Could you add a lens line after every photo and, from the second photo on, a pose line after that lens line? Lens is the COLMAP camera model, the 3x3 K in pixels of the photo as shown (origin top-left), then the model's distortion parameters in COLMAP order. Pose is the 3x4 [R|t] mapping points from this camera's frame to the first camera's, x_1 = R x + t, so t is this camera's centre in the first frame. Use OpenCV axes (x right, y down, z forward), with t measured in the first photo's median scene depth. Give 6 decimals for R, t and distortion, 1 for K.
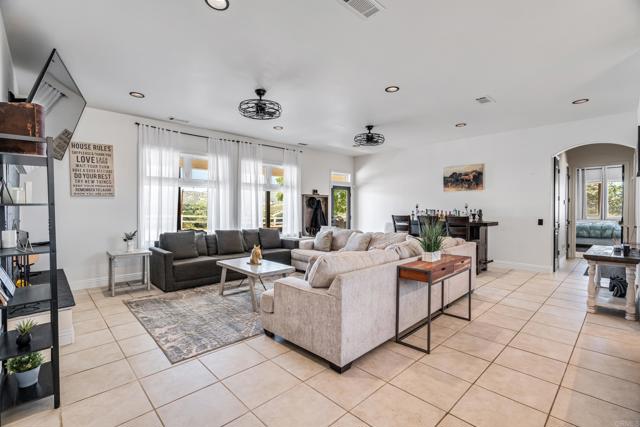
lens RADIAL K [[288.9, 0, 319.0], [0, 288.9, 212.3], [0, 0, 1]] dist [0.005244, 0.001641]
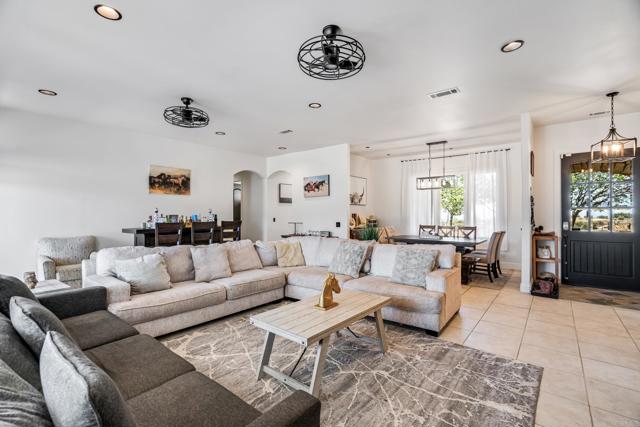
lens RADIAL K [[288.9, 0, 322.2], [0, 288.9, 213.0], [0, 0, 1]] dist [0.005244, 0.001641]
pose [[-0.131459, 0.003198, 0.991316, -0.491032], [0.012936, 0.999915, -0.001511, -0.007922], [-0.991237, 0.012626, -0.131490, 0.655736]]
